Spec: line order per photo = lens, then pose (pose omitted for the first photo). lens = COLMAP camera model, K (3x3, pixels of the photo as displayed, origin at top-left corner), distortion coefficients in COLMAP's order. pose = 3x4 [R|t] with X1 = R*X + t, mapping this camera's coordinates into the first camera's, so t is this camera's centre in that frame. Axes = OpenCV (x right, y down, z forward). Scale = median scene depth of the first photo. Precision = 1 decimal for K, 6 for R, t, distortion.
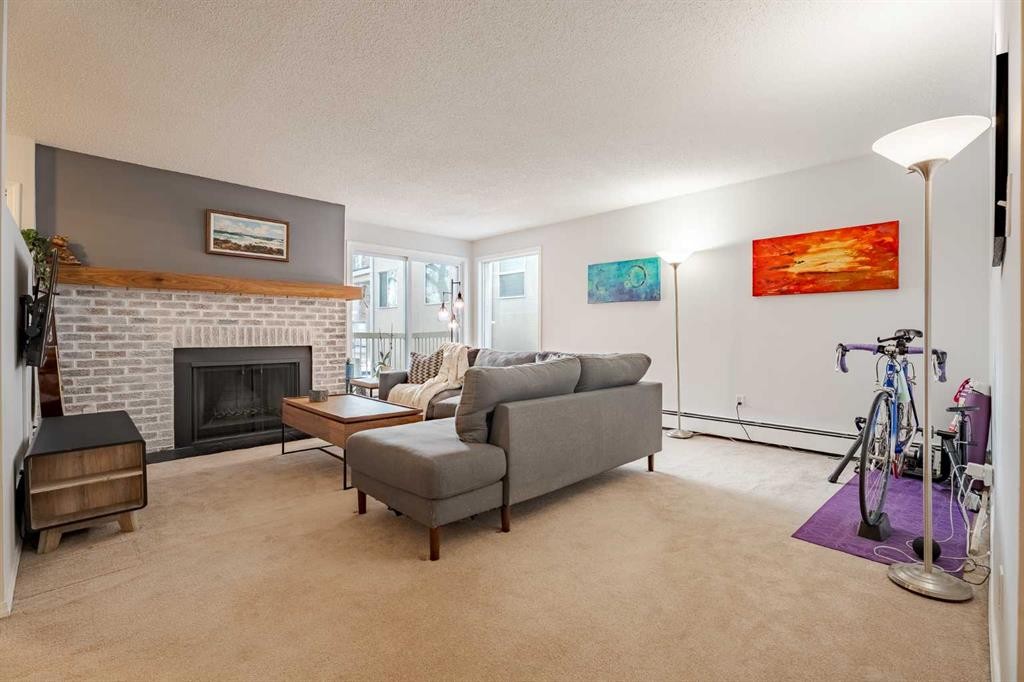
lens RADIAL K [[462.9, 0, 509.7], [0, 462.9, 332.8], [0, 0, 1]] dist [0.001869, -0.000505]
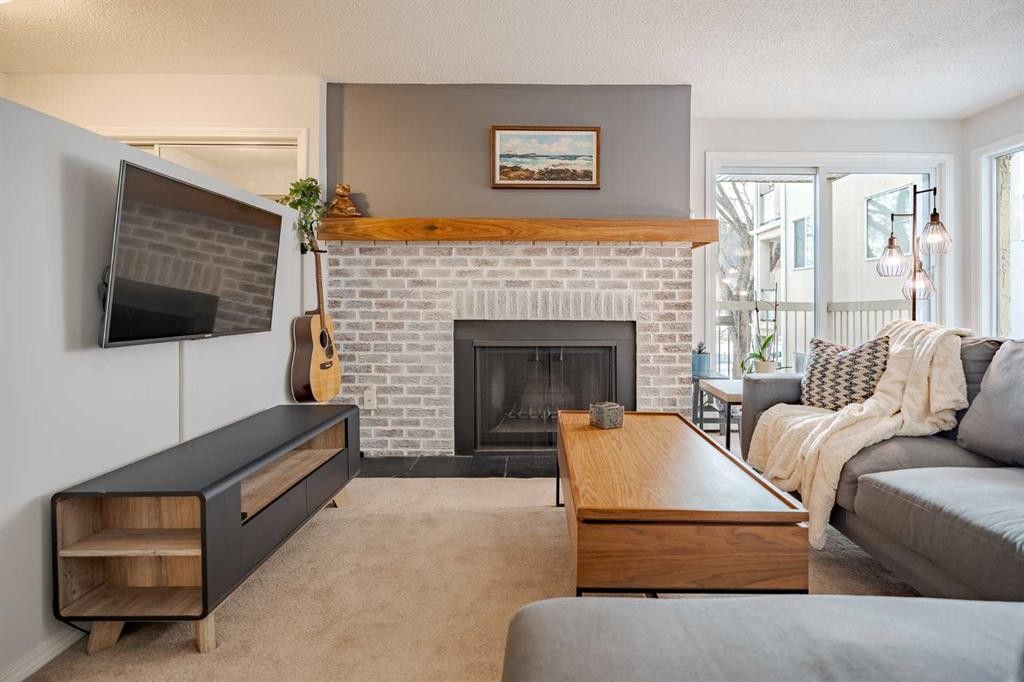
lens RADIAL K [[508.8, 0, 540.2], [0, 508.8, 299.0], [0, 0, 1]] dist [-0.004298, 0.000335]
pose [[0.722986, -0.003804, -0.690853, -0.056018], [-0.002790, 0.999961, -0.008426, 0.005659], [0.690858, 0.008019, 0.722946, 0.473746]]
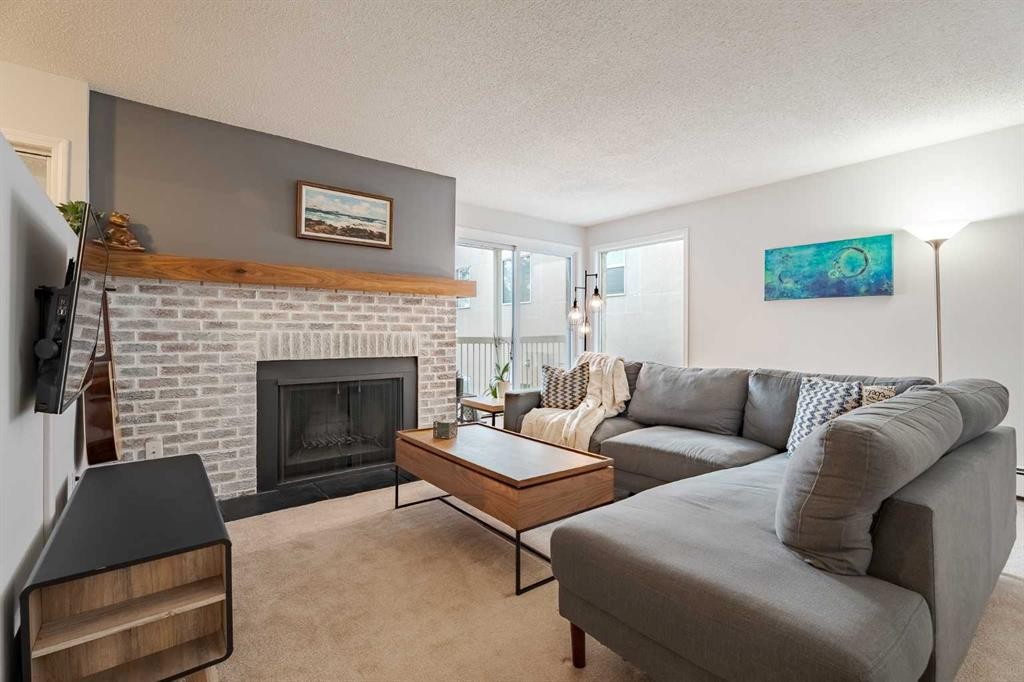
lens RADIAL K [[466.2, 0, 506.2], [0, 466.2, 328.6], [0, 0, 1]] dist [0.002866, 0.000891]
pose [[0.994163, 0.000027, -0.107890, -0.218389], [-0.001150, 0.999946, -0.010349, -0.012217], [0.107884, 0.010412, 0.994109, 0.260555]]
